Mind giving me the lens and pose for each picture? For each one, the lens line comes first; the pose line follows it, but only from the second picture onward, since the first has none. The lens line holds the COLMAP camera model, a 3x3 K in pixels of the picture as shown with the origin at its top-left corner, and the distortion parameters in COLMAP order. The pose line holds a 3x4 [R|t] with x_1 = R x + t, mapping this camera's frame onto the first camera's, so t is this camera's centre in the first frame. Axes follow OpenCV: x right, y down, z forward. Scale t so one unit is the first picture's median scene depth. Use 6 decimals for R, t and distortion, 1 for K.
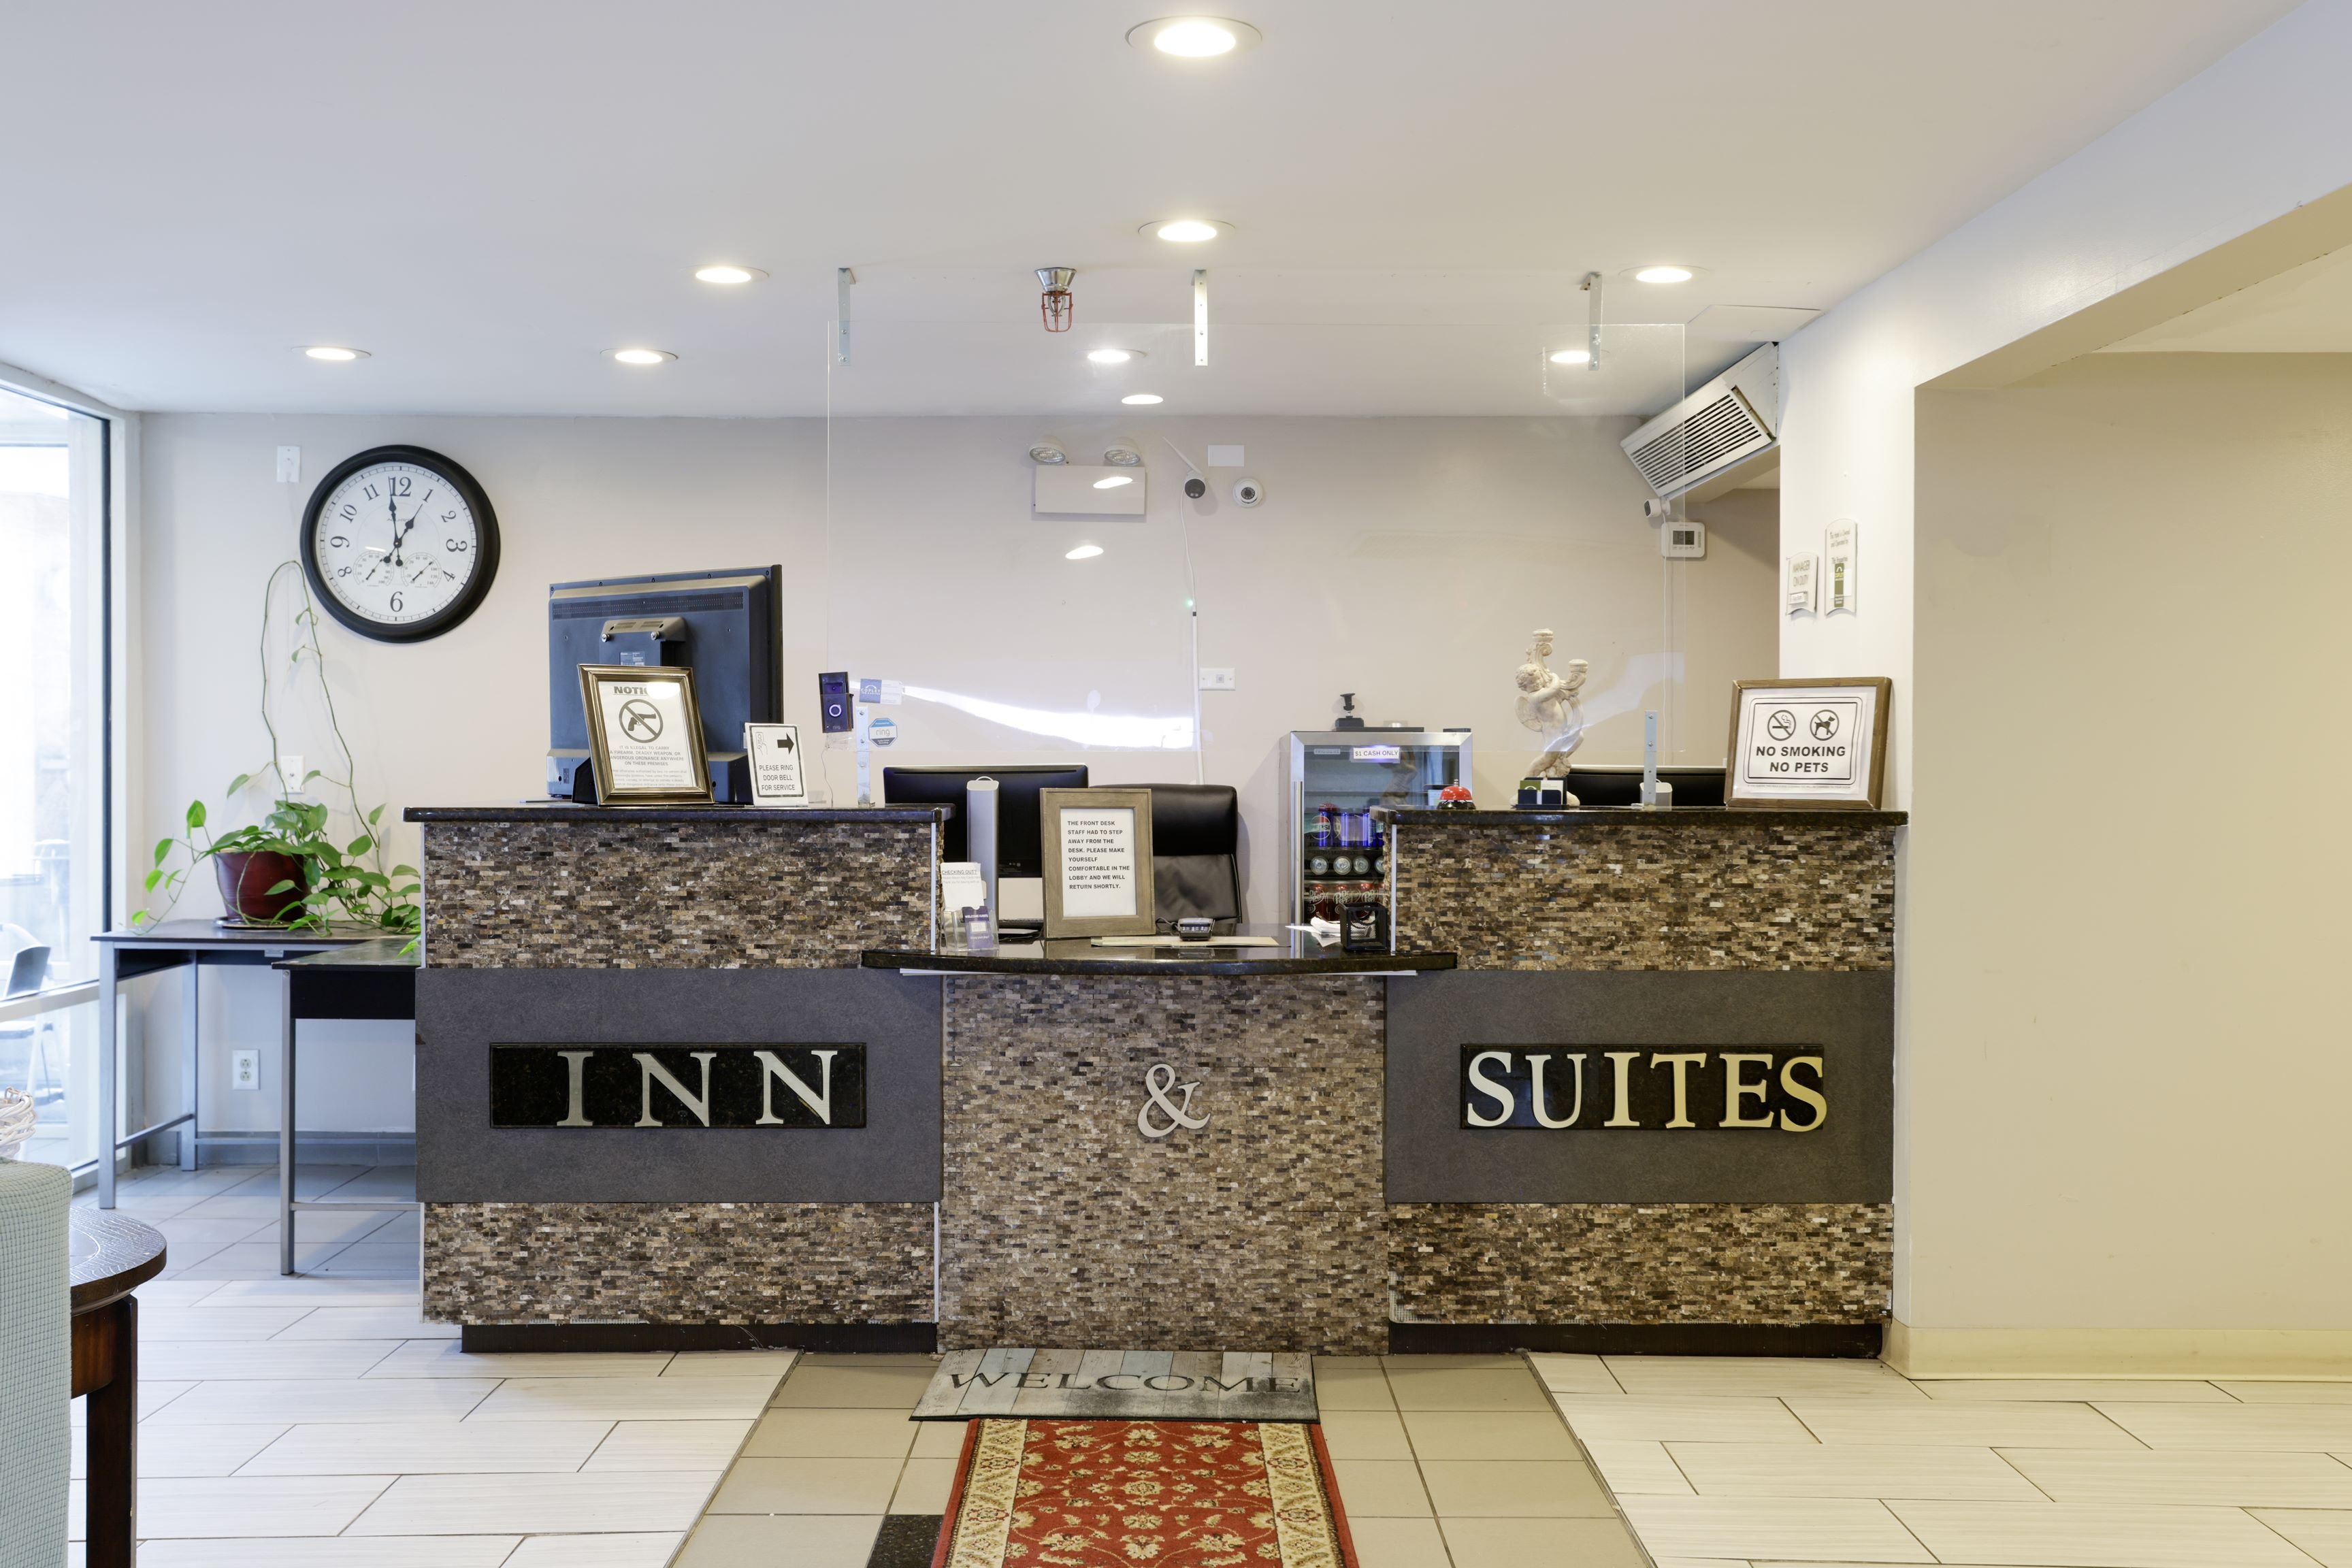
lens RADIAL K [[2283.5, 0, 1171.6], [0, 2283.5, 780.2], [0, 0, 1]] dist [0.081258, 0.000000]
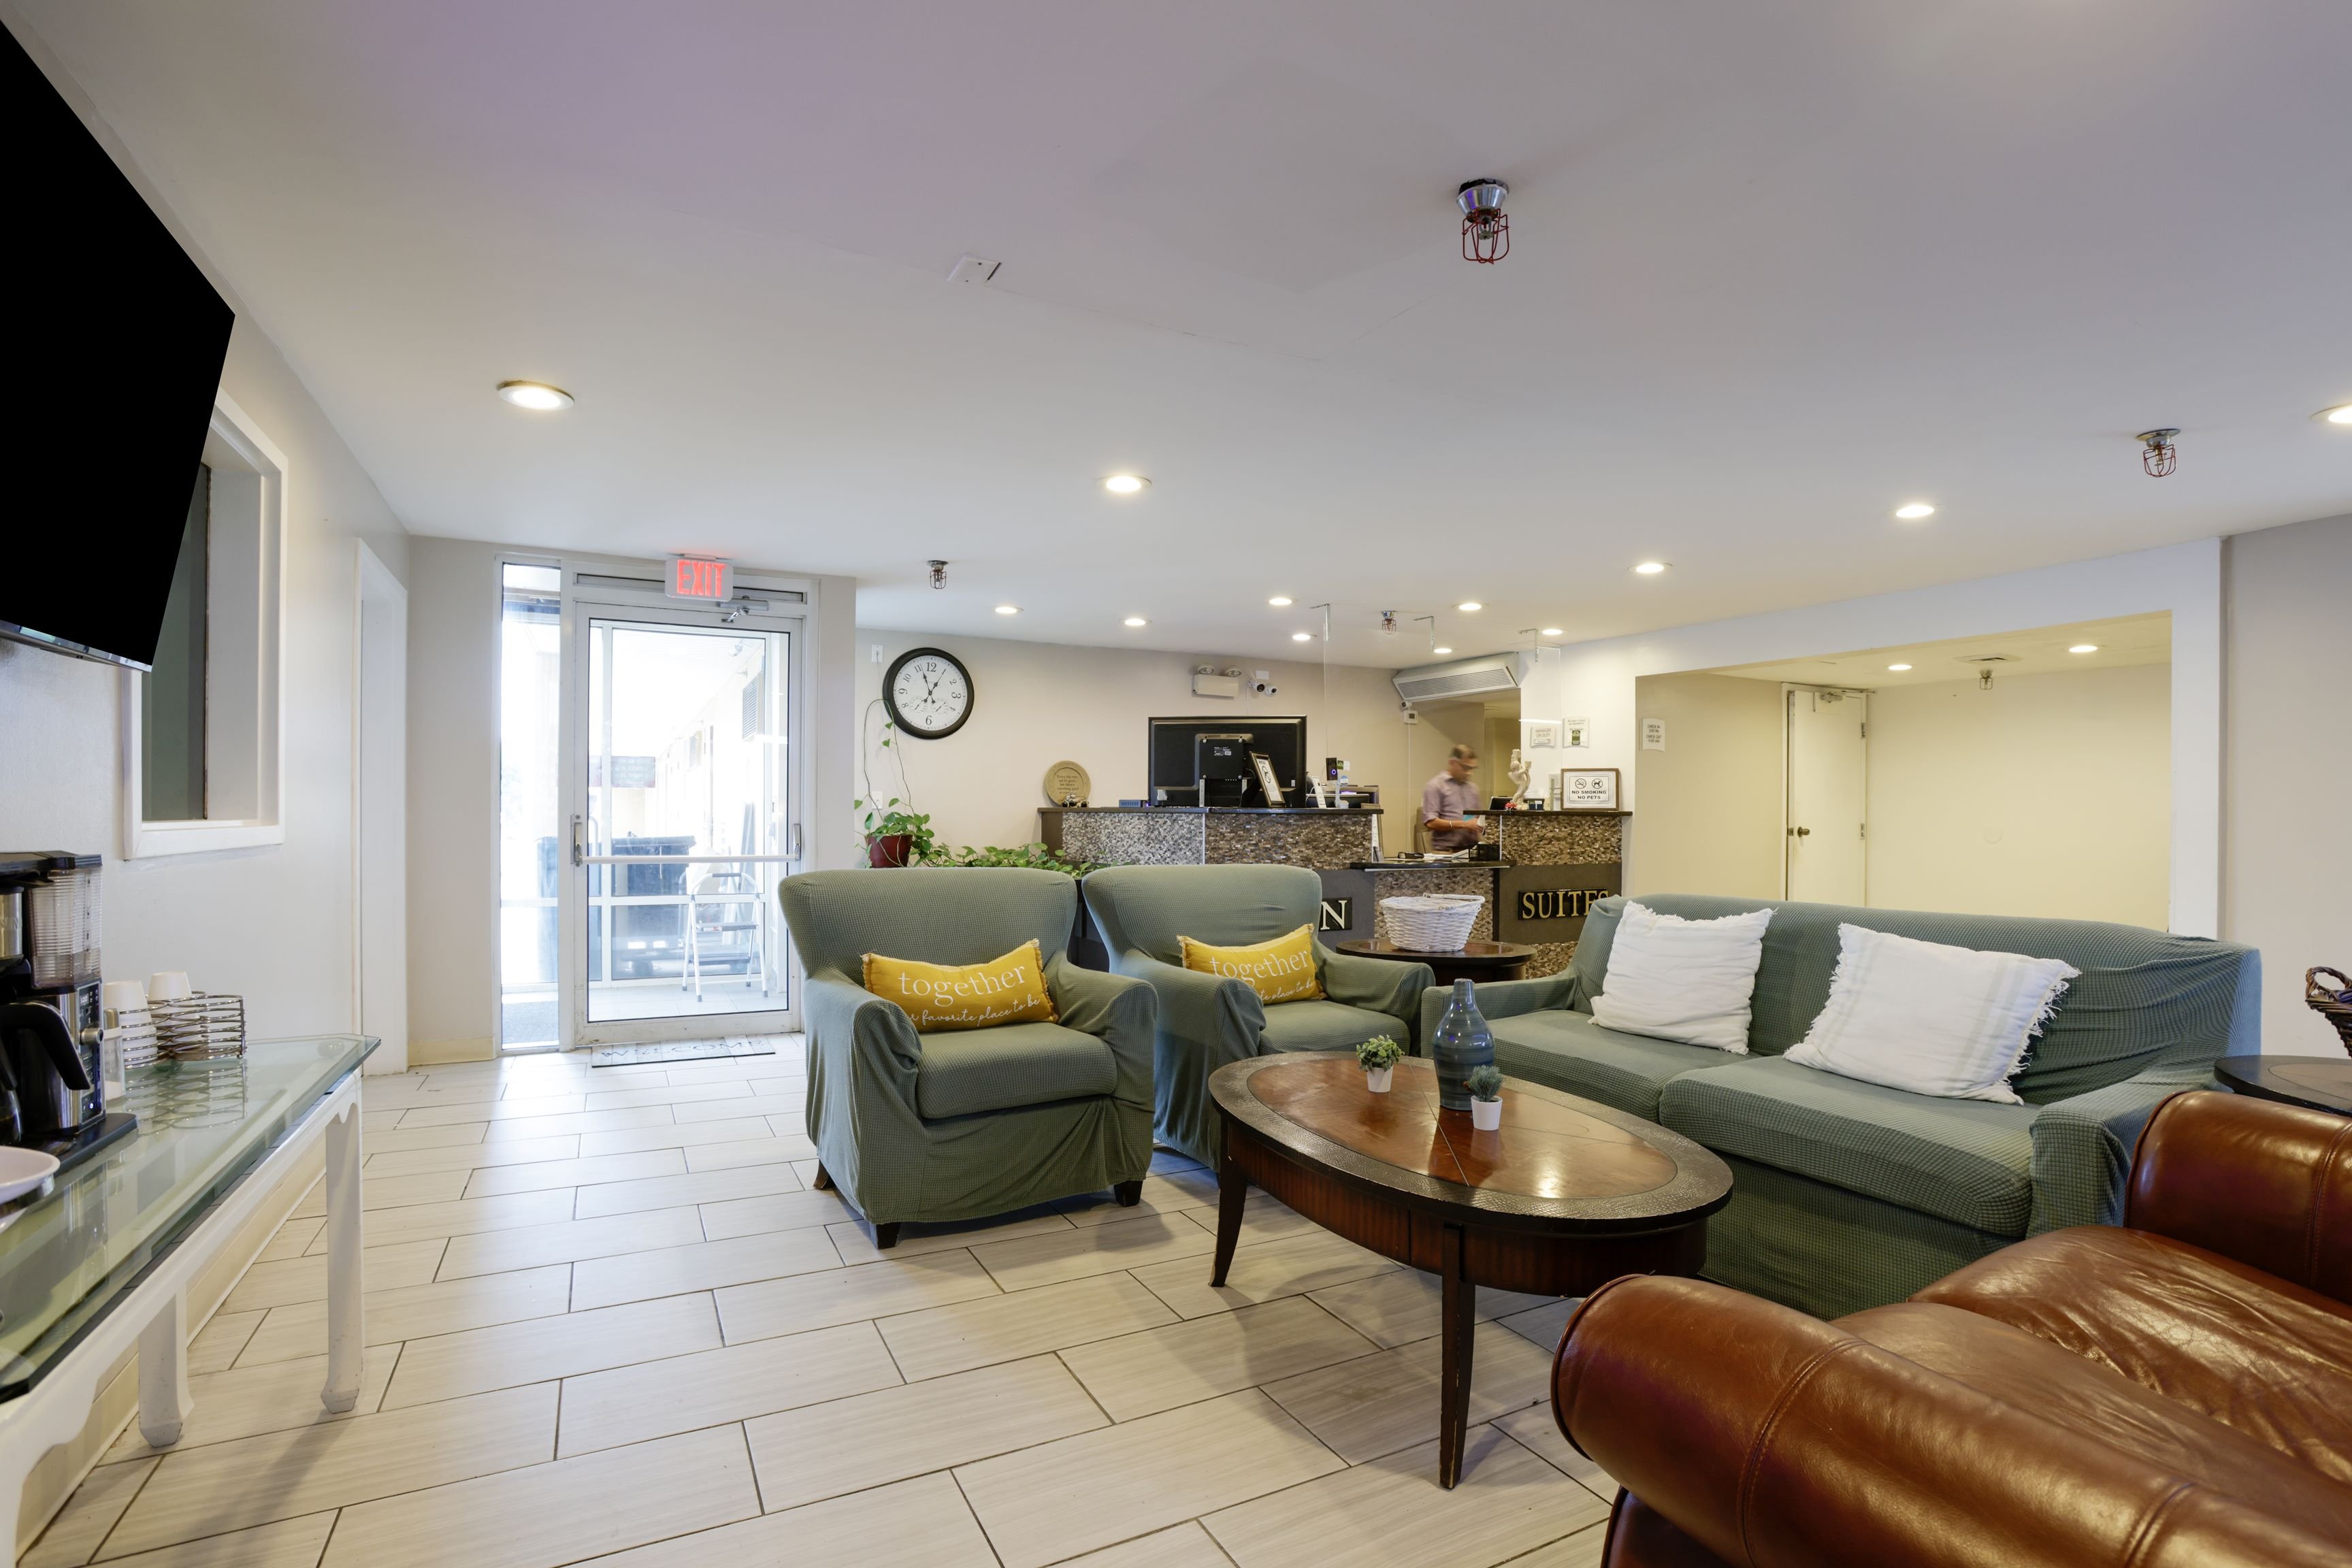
lens RADIAL K [[1084.3, 0, 1178.4], [0, 1084.3, 806.3], [0, 0, 1]] dist [0.001795, 0.000788]
pose [[0.885476, 0.005449, 0.464652, -0.895356], [-0.000603, 0.999944, -0.010578, 0.022338], [-0.464684, 0.009087, 0.885430, -0.021195]]
